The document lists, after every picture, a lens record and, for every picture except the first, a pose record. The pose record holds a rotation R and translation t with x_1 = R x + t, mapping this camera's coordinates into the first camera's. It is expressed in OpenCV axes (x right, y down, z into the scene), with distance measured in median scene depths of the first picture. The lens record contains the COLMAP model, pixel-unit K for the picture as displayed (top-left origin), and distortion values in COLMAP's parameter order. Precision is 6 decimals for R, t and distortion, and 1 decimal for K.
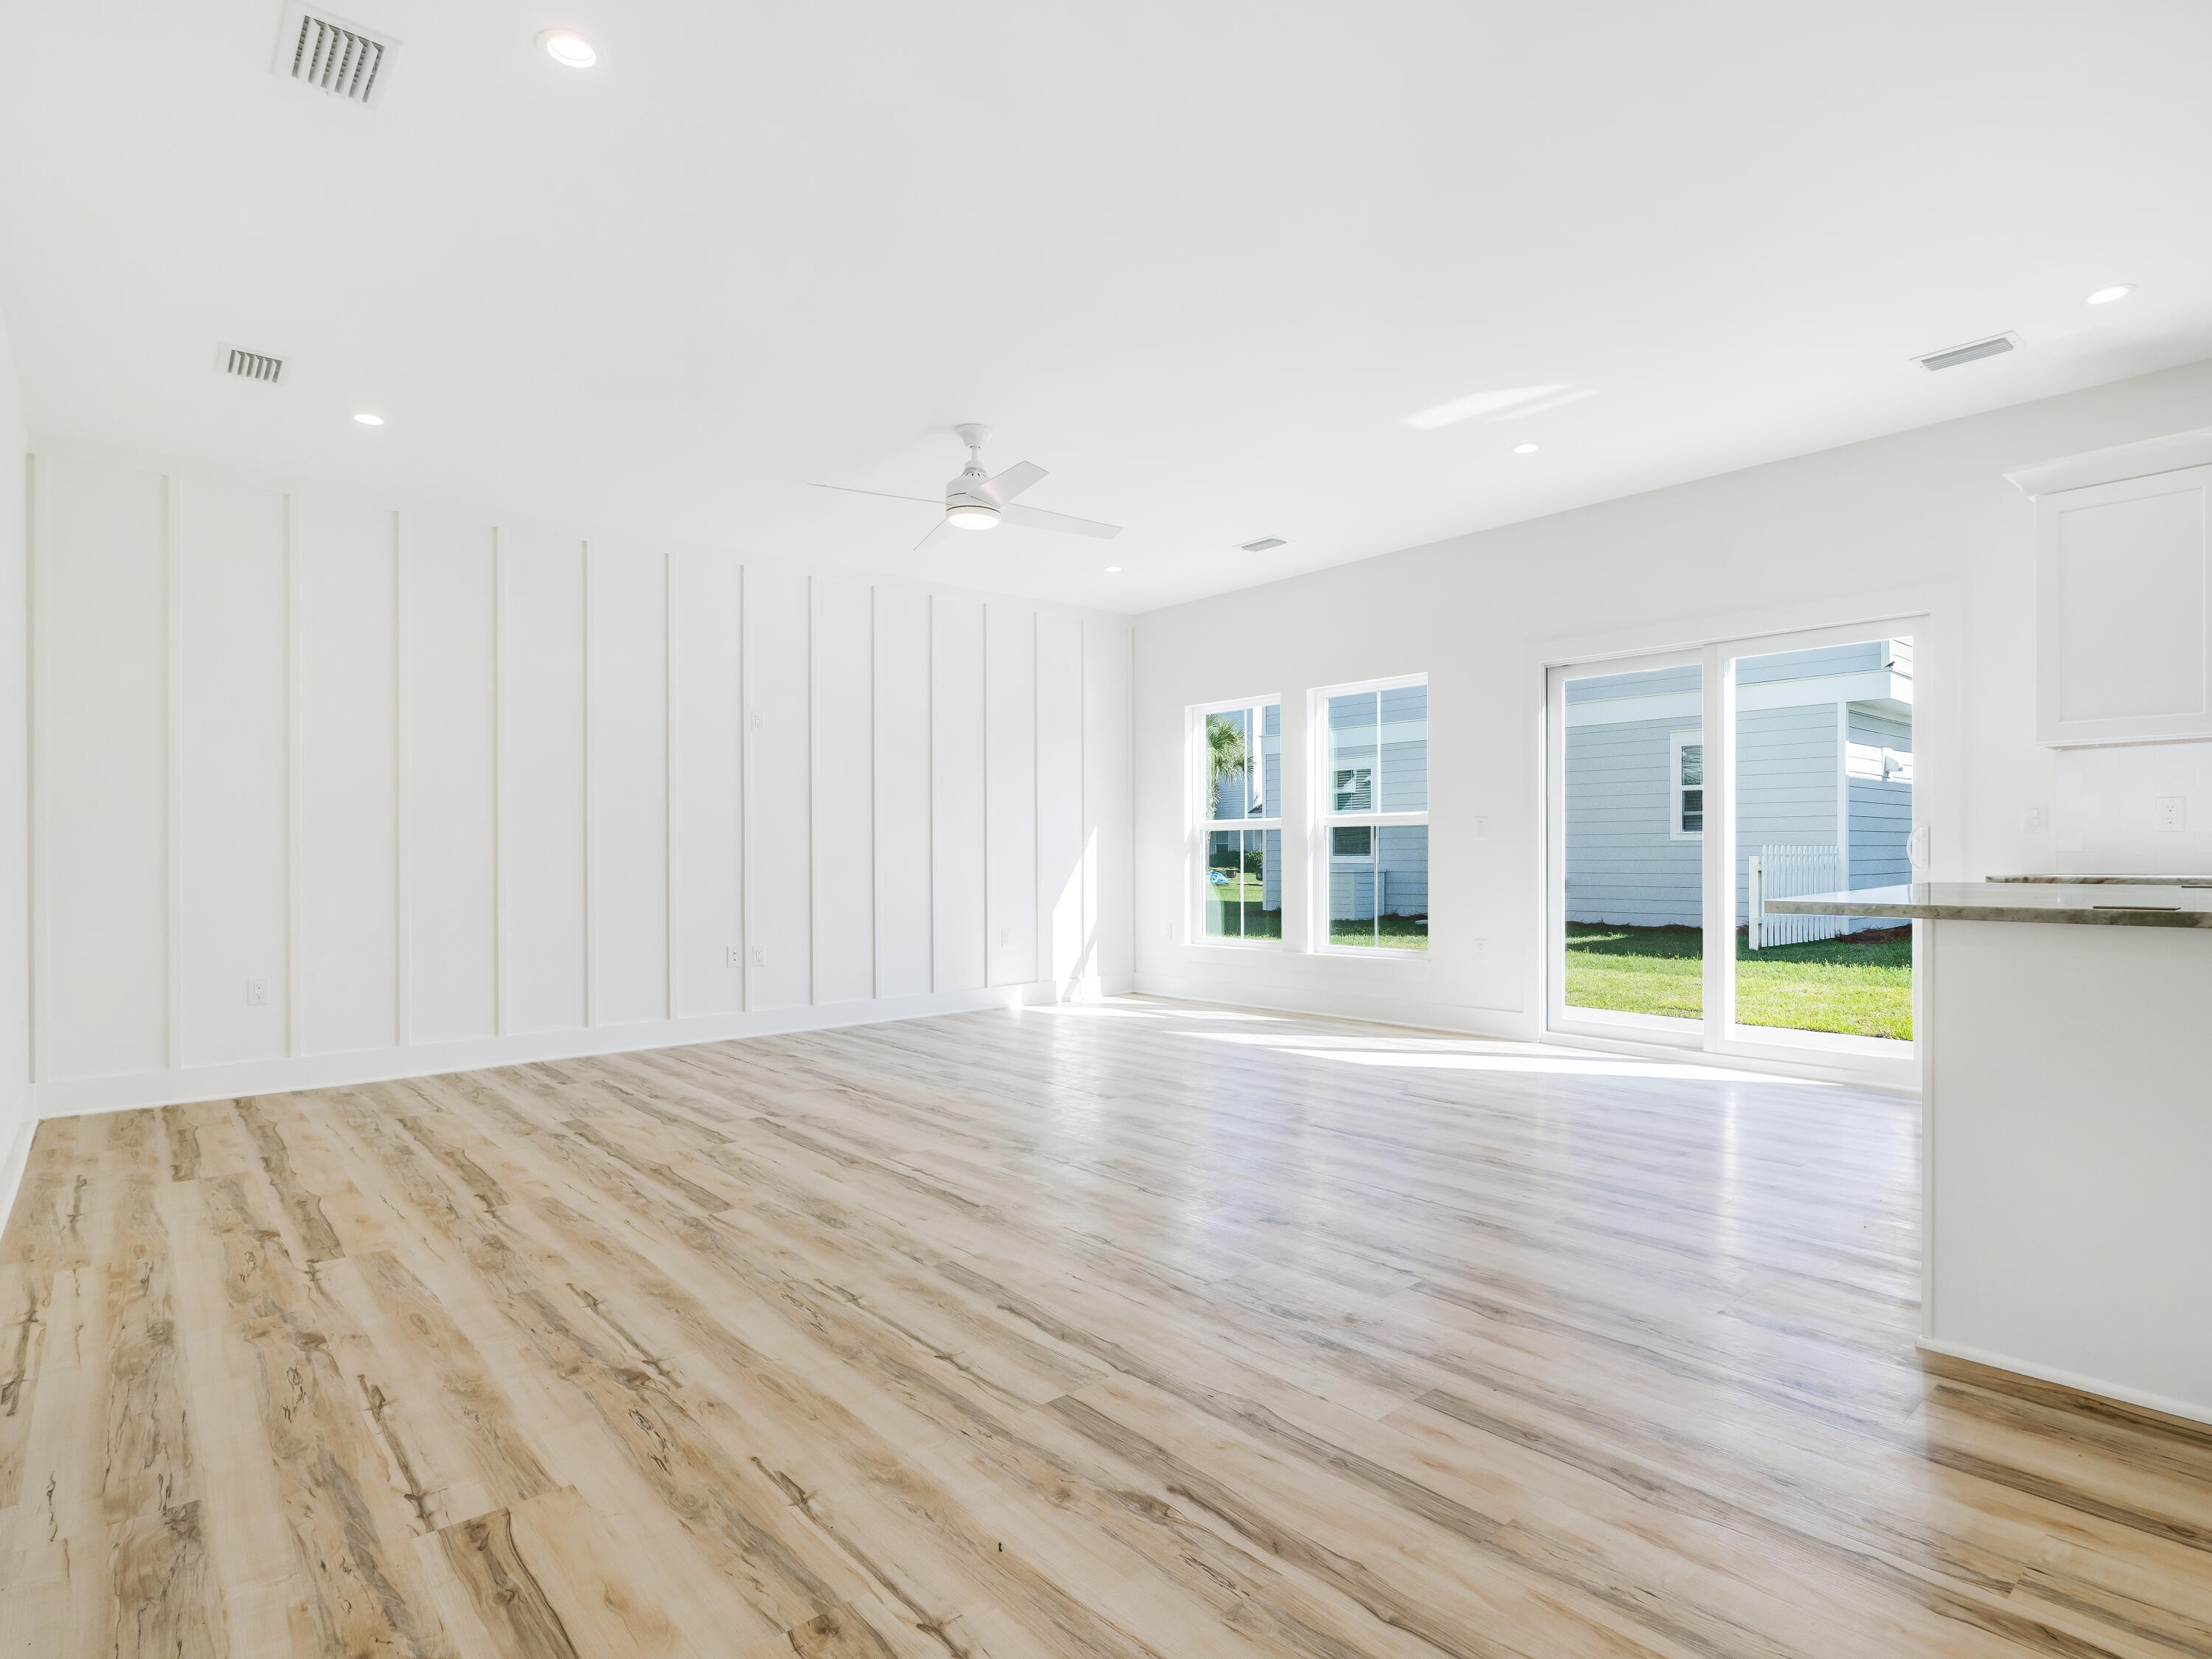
lens RADIAL K [[1169.5, 0, 1102.8], [0, 1169.5, 838.8], [0, 0, 1]] dist [-0.008139, 0.003035]
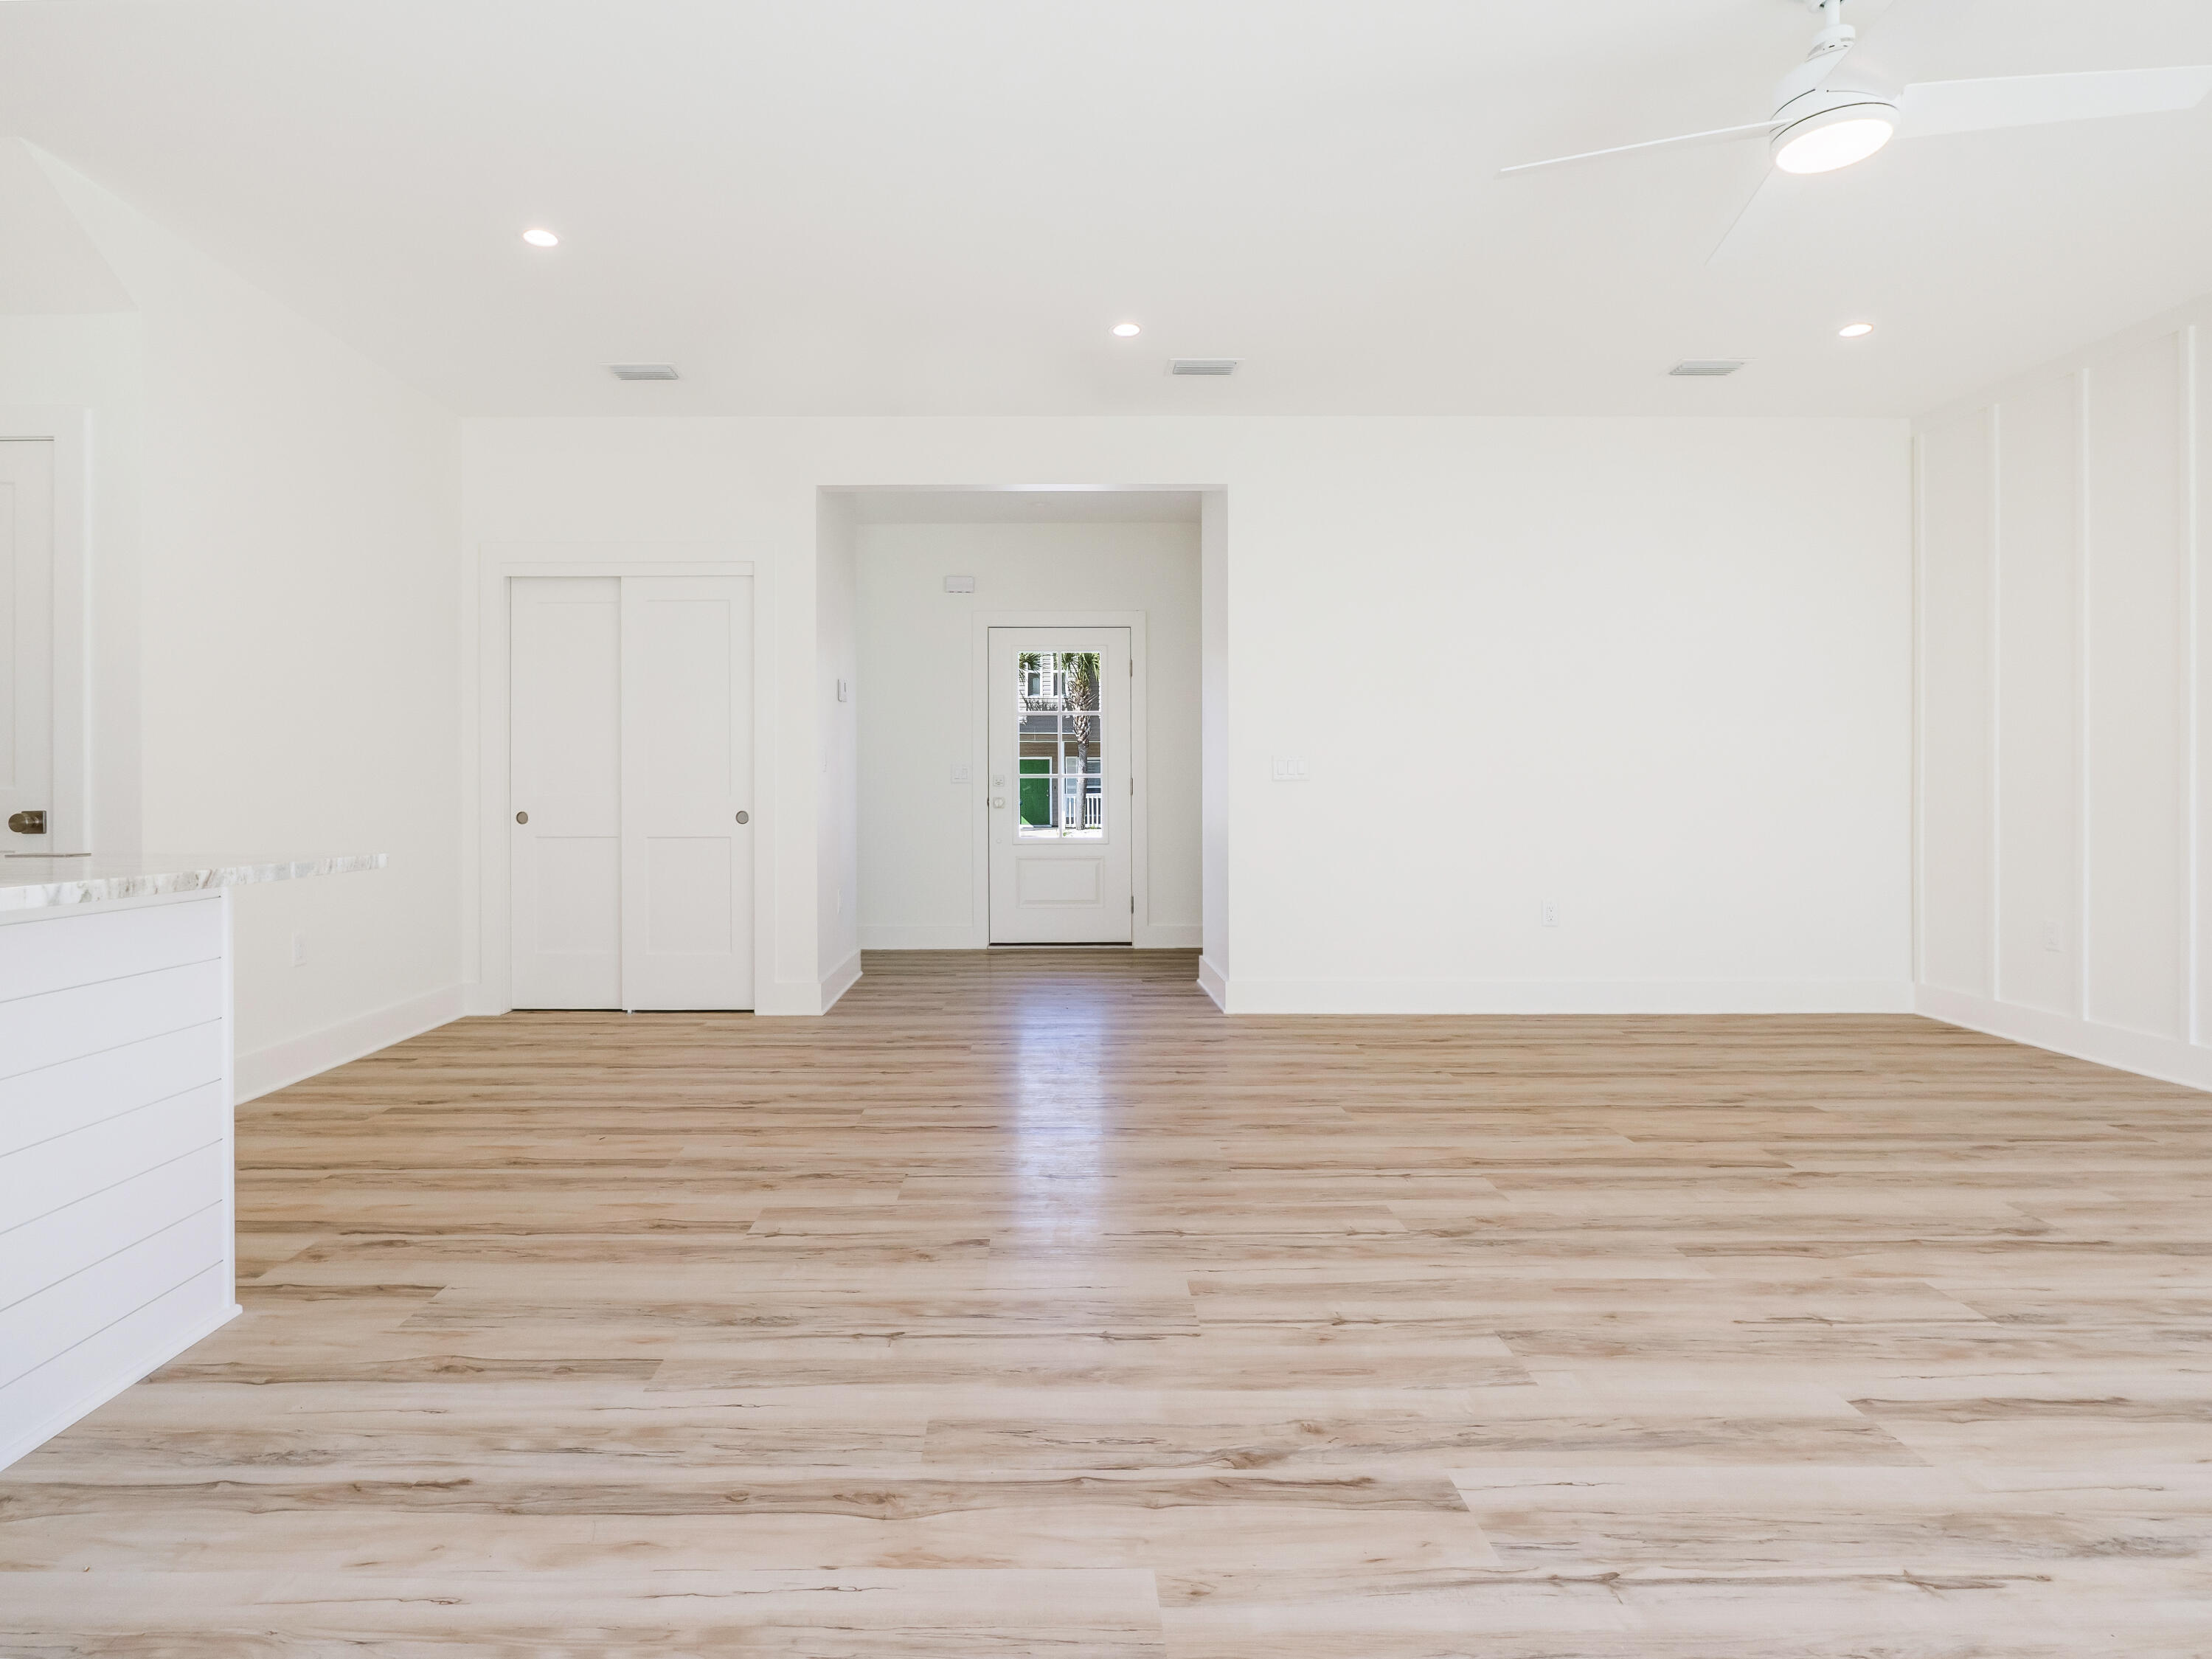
lens RADIAL K [[1169.6, 0, 1063.2], [0, 1169.6, 793.9], [0, 0, 1]] dist [-0.008139, 0.003035]
pose [[-0.636212, 0.012944, -0.771406, 0.606849], [0.014217, 0.999886, 0.005052, 0.005982], [0.771384, -0.007753, -0.636323, 1.295436]]
